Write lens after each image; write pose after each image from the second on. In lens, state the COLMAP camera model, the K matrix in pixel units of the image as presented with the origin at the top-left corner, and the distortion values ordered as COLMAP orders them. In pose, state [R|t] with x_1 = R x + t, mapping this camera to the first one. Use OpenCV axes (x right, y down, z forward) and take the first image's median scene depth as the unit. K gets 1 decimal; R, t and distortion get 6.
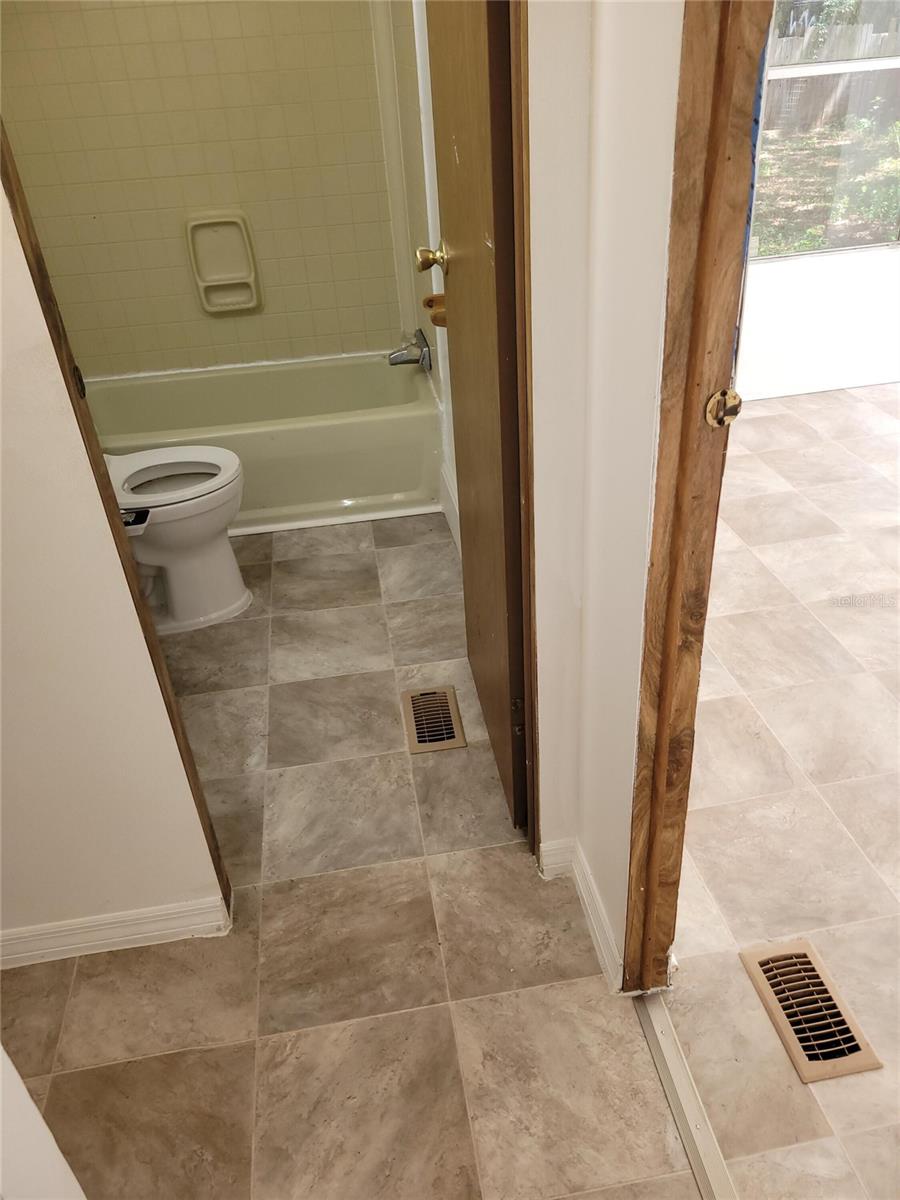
lens RADIAL K [[894.0, 0, 459.8], [0, 894.0, 607.5], [0, 0, 1]] dist [0.040212, 0.001560]
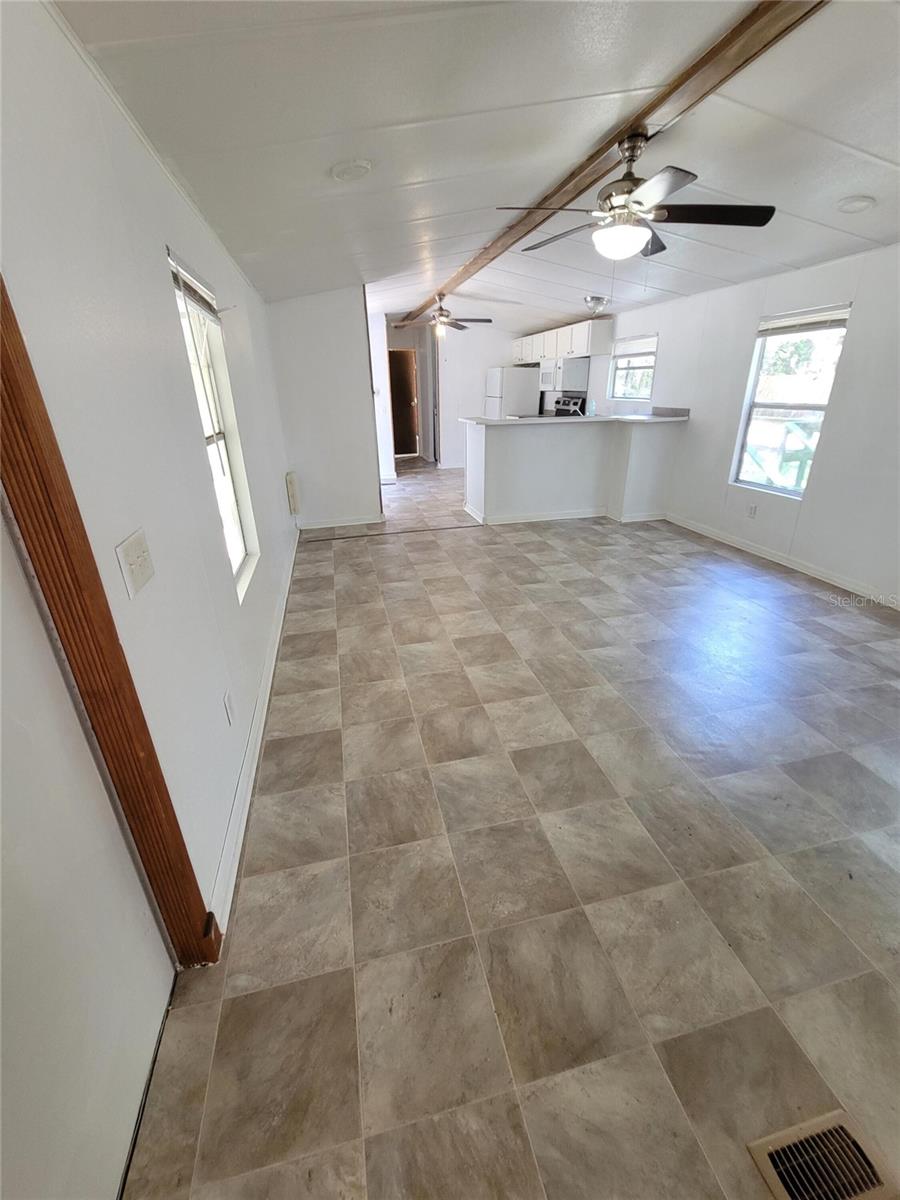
lens RADIAL K [[485.4, 0, 442.0], [0, 485.4, 589.5], [0, 0, 1]] dist [0.003556, -0.003993]
pose [[0.067756, 0.437369, -0.896726, 0.092293], [-0.528665, 0.777978, 0.339505, -0.444516], [0.846122, 0.451065, 0.283934, 0.675542]]
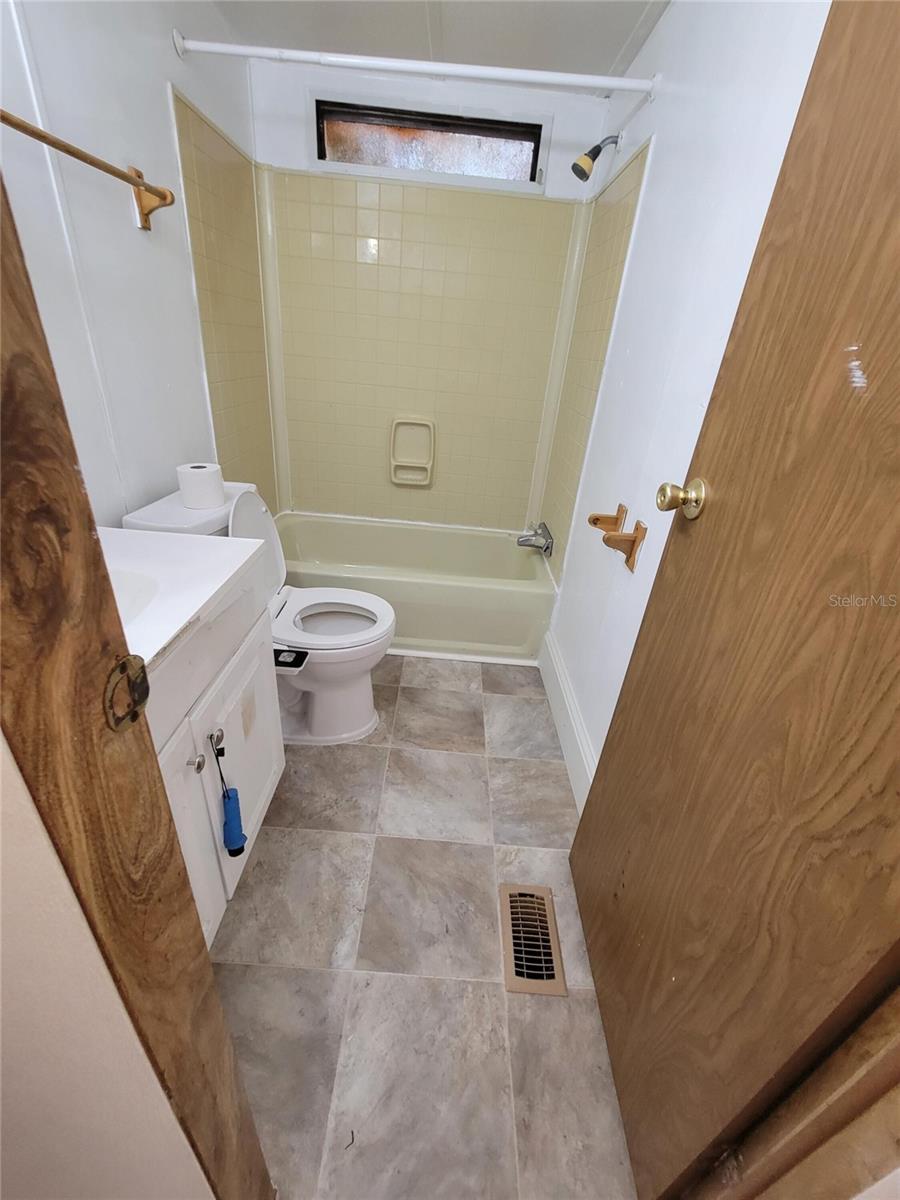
lens RADIAL K [[485.4, 0, 444.1], [0, 485.4, 594.7], [0, 0, 1]] dist [0.003556, -0.003993]
pose [[0.974442, 0.201928, -0.098429, -0.123750], [-0.210515, 0.973766, -0.086394, -0.146049], [0.078402, 0.104906, 0.991387, 0.370787]]
